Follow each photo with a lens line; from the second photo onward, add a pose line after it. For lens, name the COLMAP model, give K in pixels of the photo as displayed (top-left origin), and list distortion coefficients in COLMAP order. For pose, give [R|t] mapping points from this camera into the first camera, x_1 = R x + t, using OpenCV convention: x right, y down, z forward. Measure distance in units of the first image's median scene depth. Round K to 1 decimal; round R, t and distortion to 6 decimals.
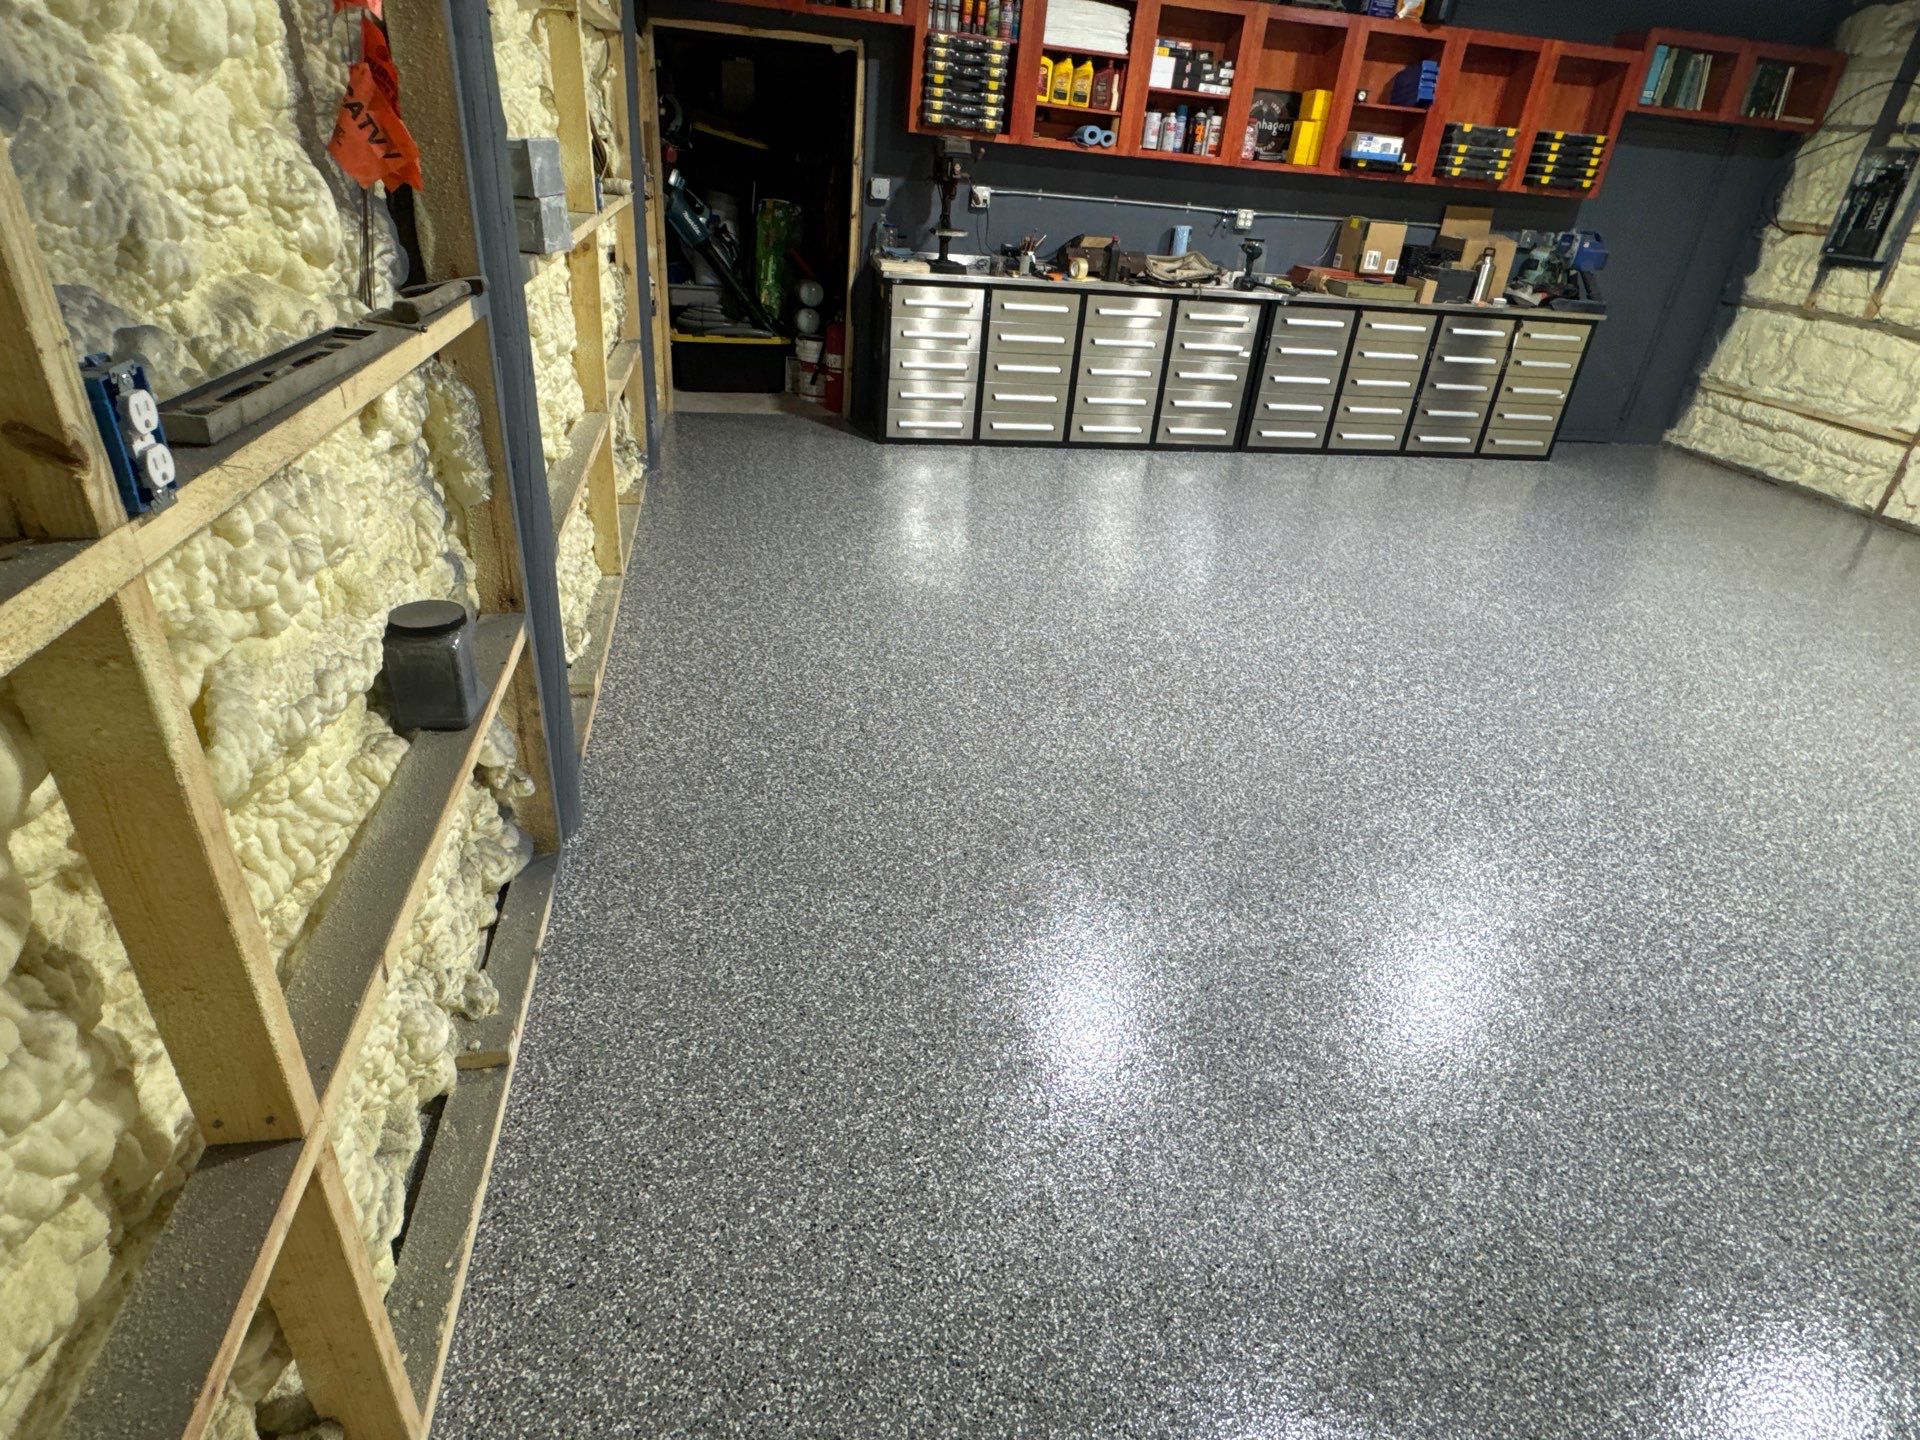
lens RADIAL K [[1100.6, 0, 963.3], [0, 1100.6, 754.4], [0, 0, 1]] dist [-0.002290, -0.000404]
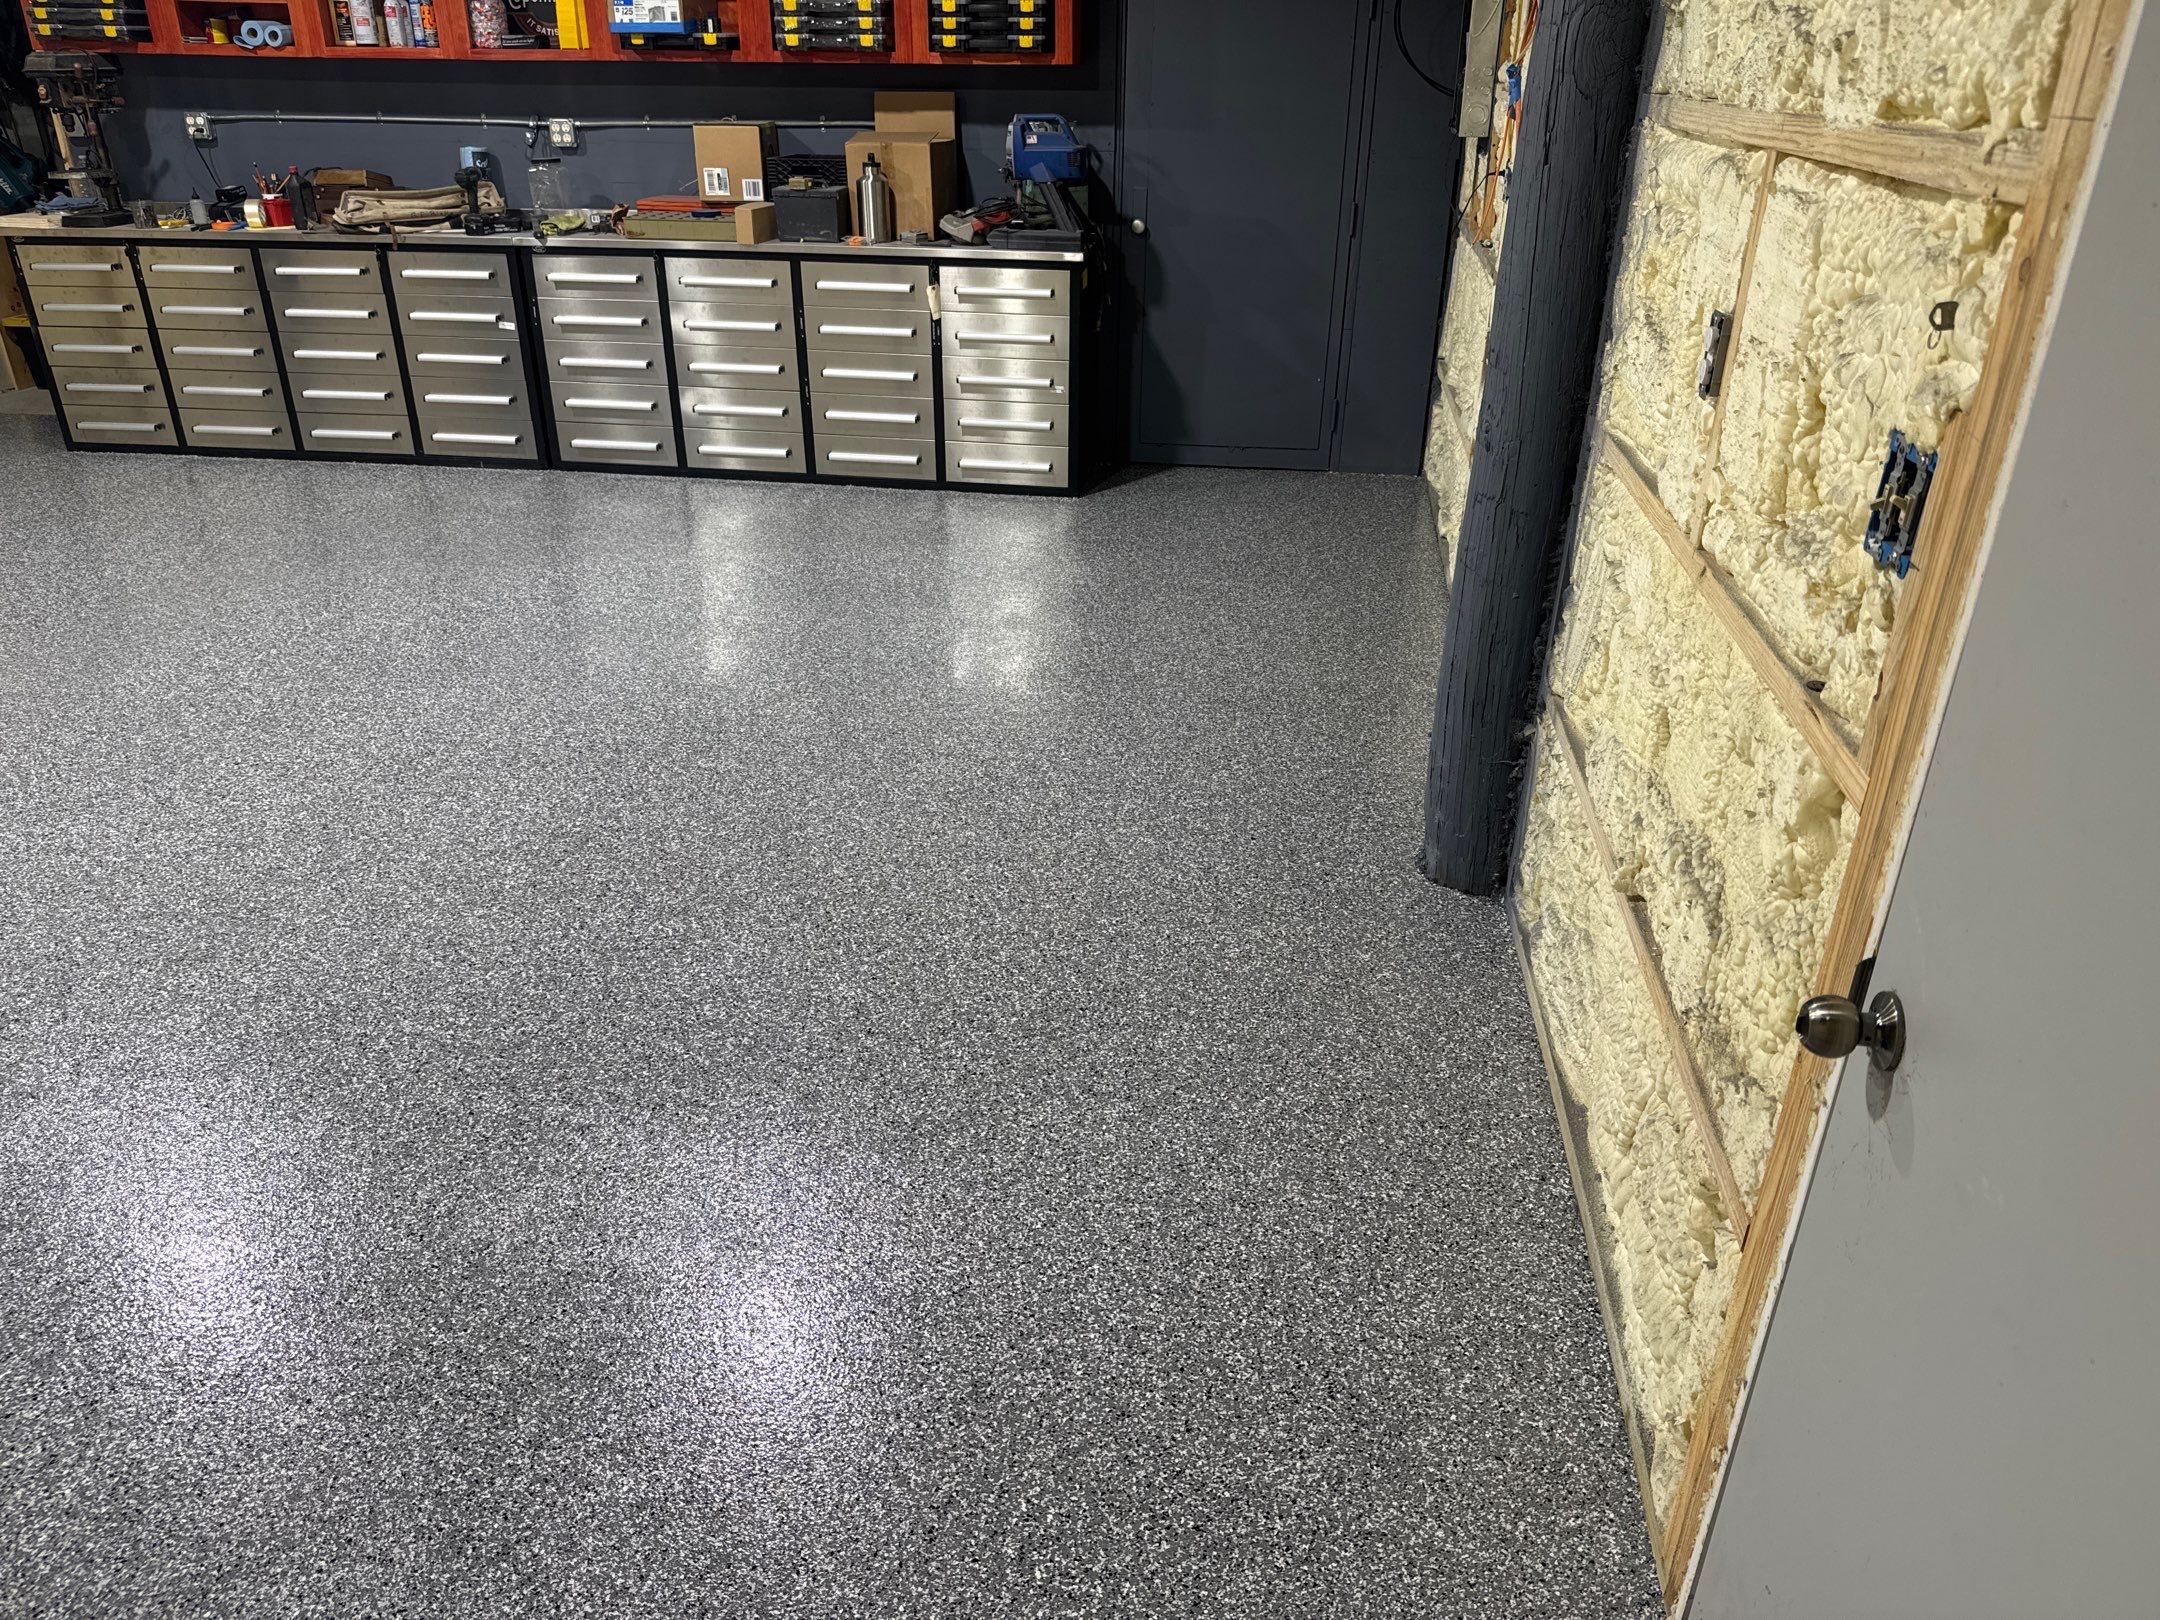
lens RADIAL K [[1575.3, 0, 1049.1], [0, 1575.3, 809.0], [0, 0, 1]] dist [0.045977, -0.060518]
pose [[0.934207, 0.083464, -0.346830, 0.918733], [-0.114326, 0.991012, -0.069460, -0.038452], [0.337915, 0.104542, 0.935353, 0.226665]]
